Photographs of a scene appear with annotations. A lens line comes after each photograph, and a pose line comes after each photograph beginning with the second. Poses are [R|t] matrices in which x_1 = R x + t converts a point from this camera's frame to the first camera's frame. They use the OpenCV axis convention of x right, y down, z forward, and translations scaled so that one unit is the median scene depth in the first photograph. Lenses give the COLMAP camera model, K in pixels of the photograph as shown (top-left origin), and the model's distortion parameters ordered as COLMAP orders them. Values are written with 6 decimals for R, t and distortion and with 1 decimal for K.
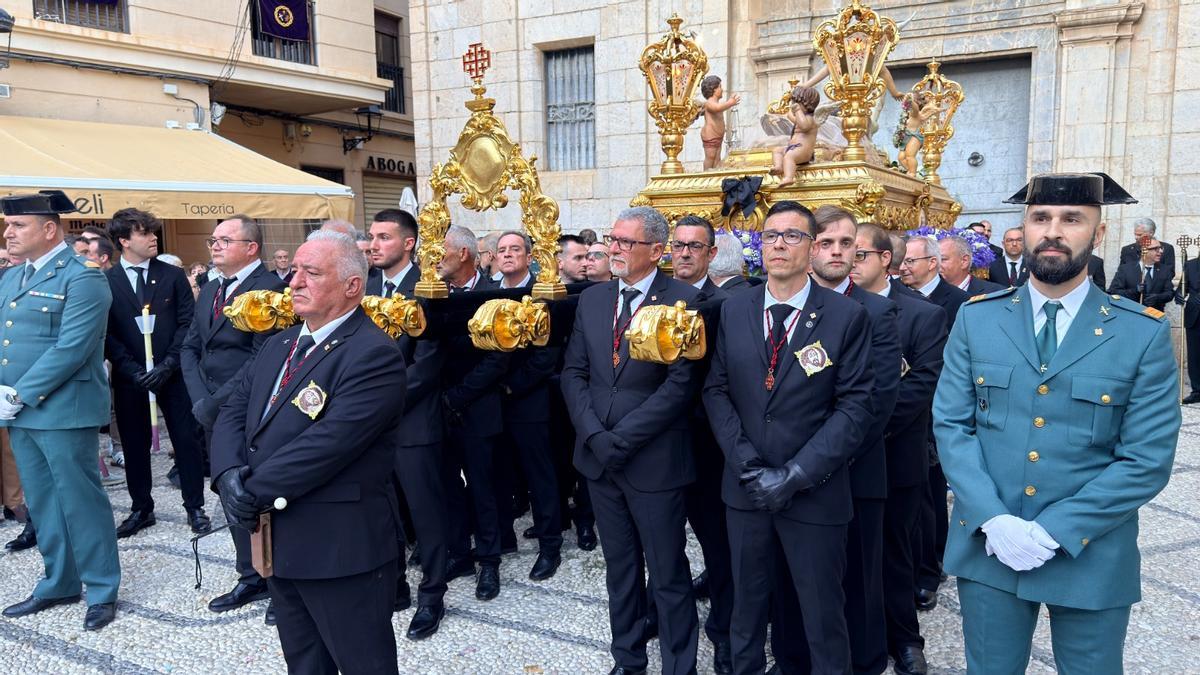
lens RADIAL K [[844.9, 0, 616.9], [0, 844.9, 339.8], [0, 0, 1]] dist [0.058940, -0.067050]
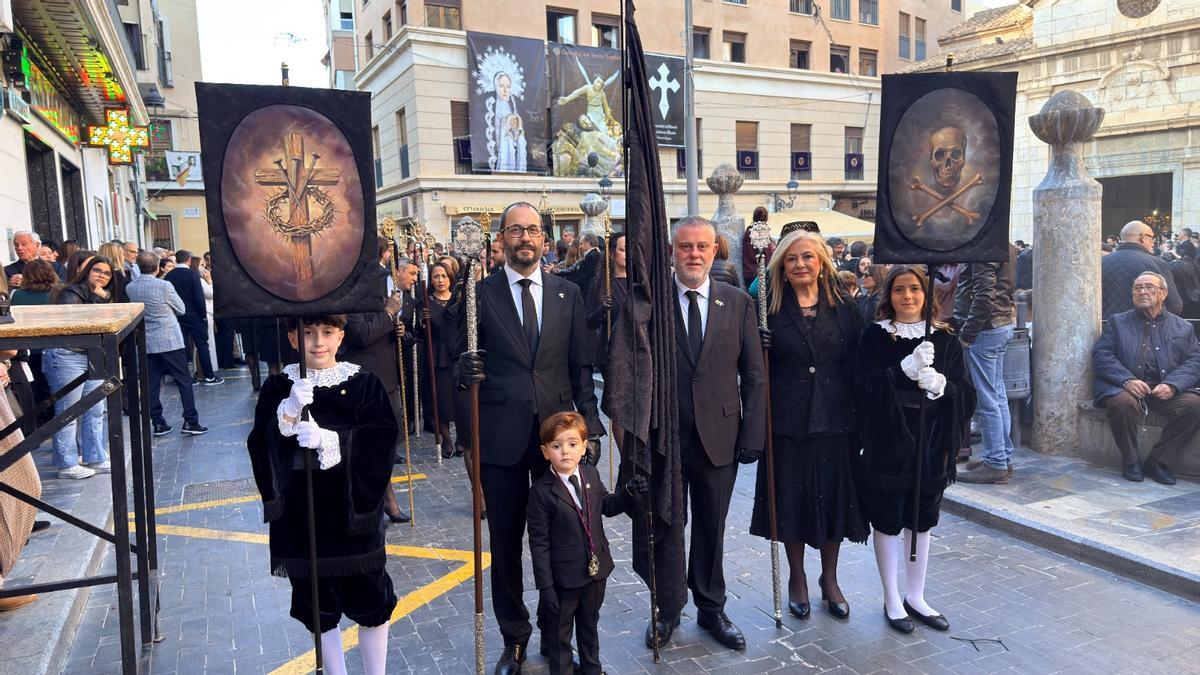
lens RADIAL K [[837.2, 0, 599.7], [0, 837.2, 349.2], [0, 0, 1]] dist [0.074589, -0.084912]
pose [[0.934310, 0.016485, -0.356079, -0.209100], [-0.014737, 0.999862, 0.007621, 0.200901], [0.356156, -0.001873, 0.934425, -1.884015]]
